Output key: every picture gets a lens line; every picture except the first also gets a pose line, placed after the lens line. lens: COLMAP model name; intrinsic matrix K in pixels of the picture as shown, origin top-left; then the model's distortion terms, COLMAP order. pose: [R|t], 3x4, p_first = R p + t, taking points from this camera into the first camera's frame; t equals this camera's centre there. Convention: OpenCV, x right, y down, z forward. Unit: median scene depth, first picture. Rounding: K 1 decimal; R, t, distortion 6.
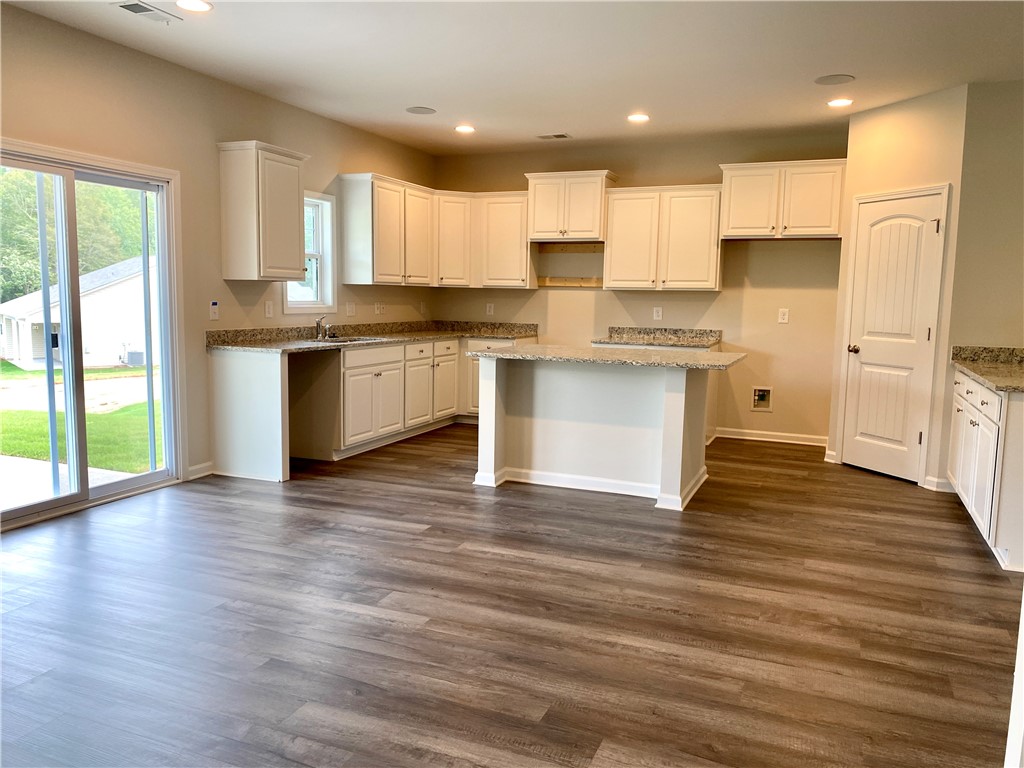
lens RADIAL K [[787.2, 0, 502.1], [0, 787.2, 387.3], [0, 0, 1]] dist [0.003178, -0.010978]
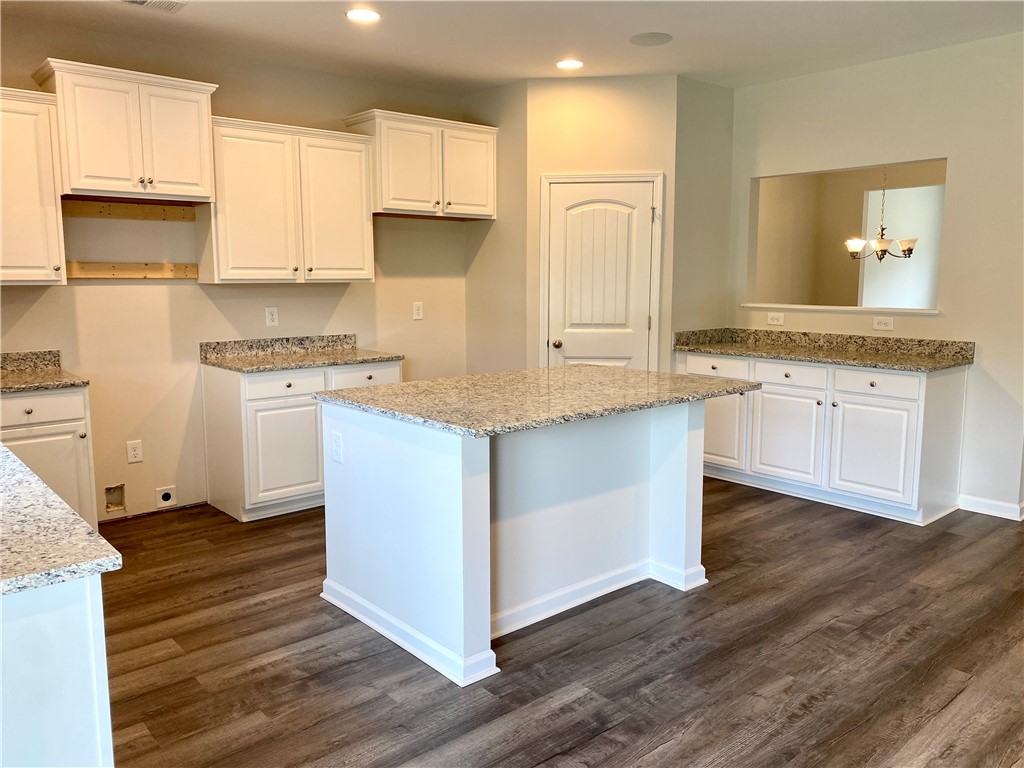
lens RADIAL K [[770.5, 0, 512.0], [0, 770.5, 384.0], [0, 0, 1]] dist [-0.002642, -0.004290]
pose [[0.444691, -0.140049, 0.884667, -0.341764], [0.115437, 0.988424, 0.098448, -0.088156], [-0.888214, 0.058344, 0.455710, 0.586869]]
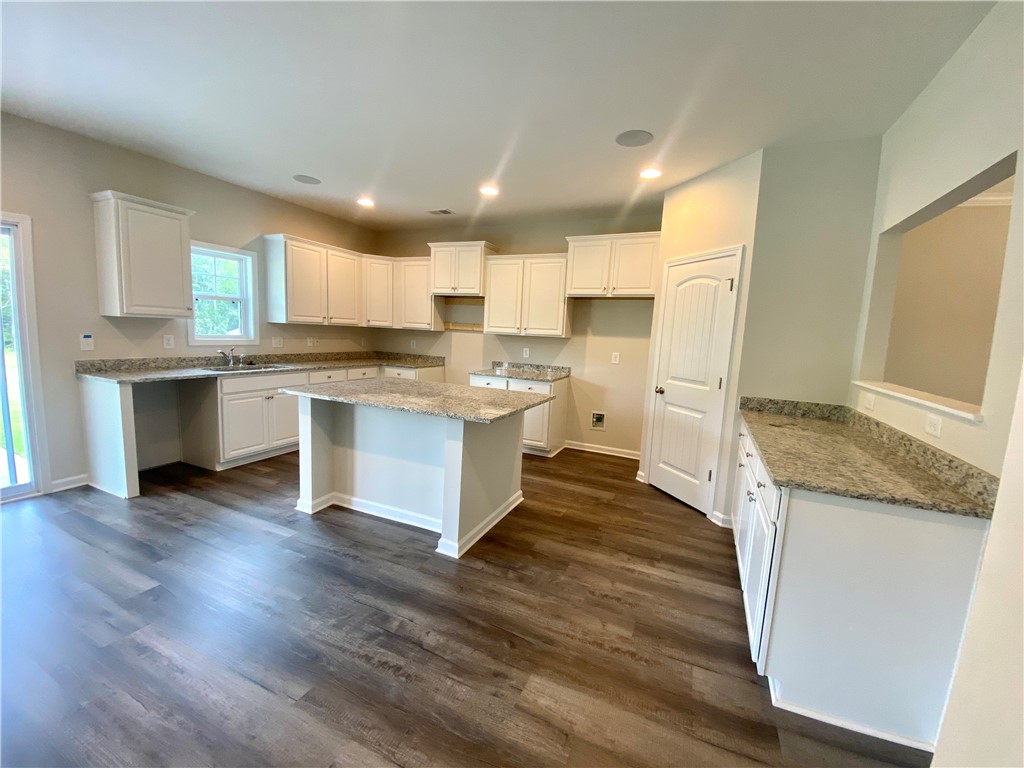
lens RADIAL K [[414.9, 0, 516.5], [0, 414.9, 384.5], [0, 0, 1]] dist [0.027599, -0.024850]
pose [[0.999403, 0.032514, -0.011721, 0.216507], [-0.032416, 0.999439, 0.008414, -0.051034], [0.011988, -0.008029, 0.999896, 0.337675]]
